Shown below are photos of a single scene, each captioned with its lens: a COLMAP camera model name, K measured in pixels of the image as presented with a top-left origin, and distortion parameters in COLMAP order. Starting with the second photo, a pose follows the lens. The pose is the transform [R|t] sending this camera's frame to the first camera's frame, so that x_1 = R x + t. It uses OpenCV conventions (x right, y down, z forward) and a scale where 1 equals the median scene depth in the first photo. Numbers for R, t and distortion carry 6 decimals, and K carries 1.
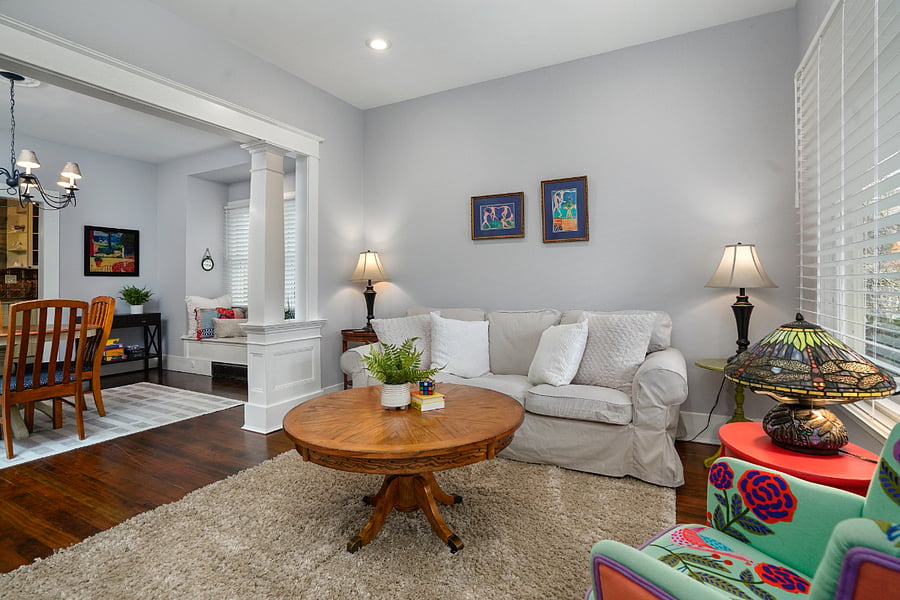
lens RADIAL K [[471.2, 0, 451.0], [0, 471.2, 283.1], [0, 0, 1]] dist [0.003099, 0.001472]
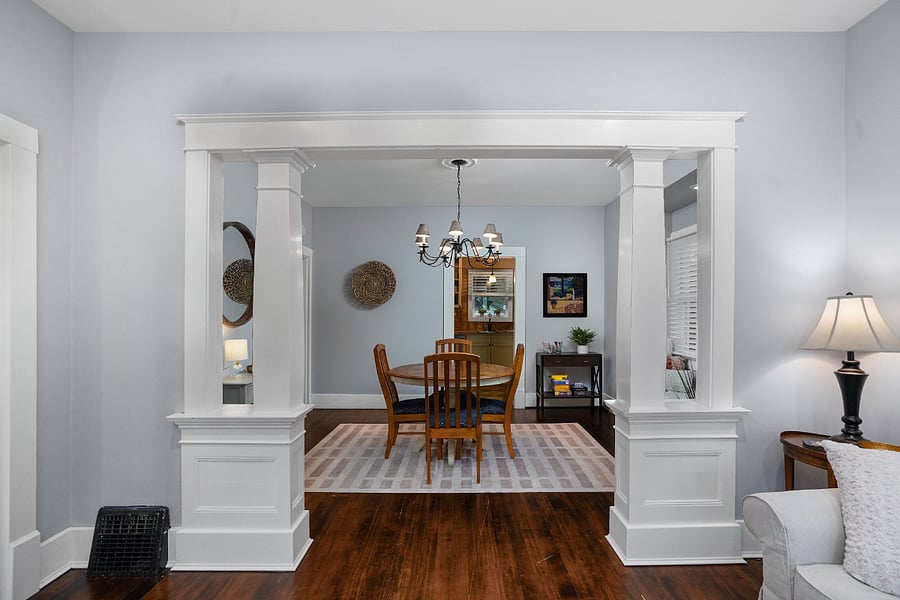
lens RADIAL K [[427.5, 0, 437.2], [0, 427.5, 314.4], [0, 0, 1]] dist [-0.018534, 0.000635]
pose [[0.472371, 0.013749, -0.881292, 0.015858], [0.005575, 0.999812, 0.018587, -0.041675], [0.881382, -0.013693, 0.472206, 0.274364]]
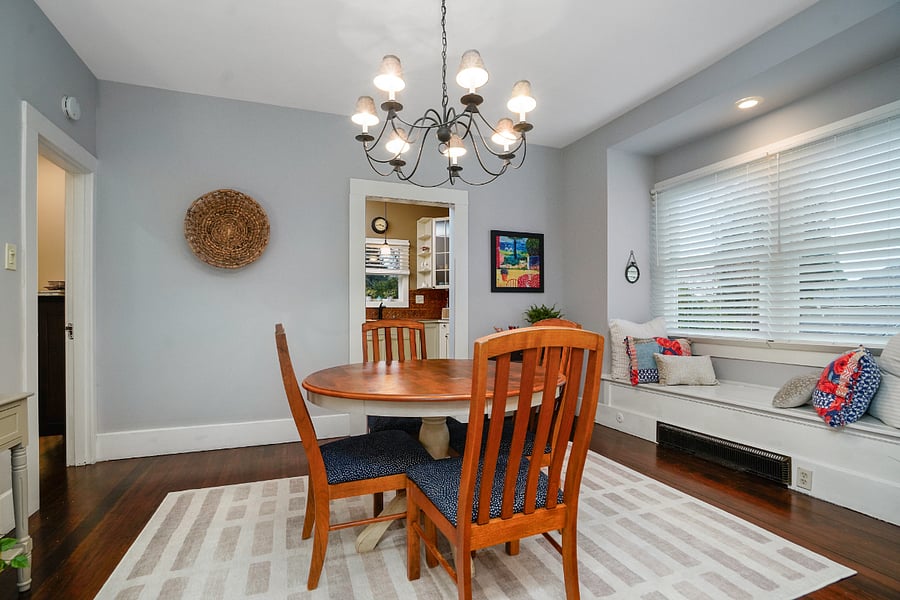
lens RADIAL K [[427.5, 0, 437.2], [0, 427.5, 314.4], [0, 0, 1]] dist [-0.018534, 0.000635]
pose [[0.774829, 0.011990, -0.632057, -0.367461], [0.000917, 0.999798, 0.020091, 0.008027], [0.632170, -0.016147, 0.774661, 0.354039]]
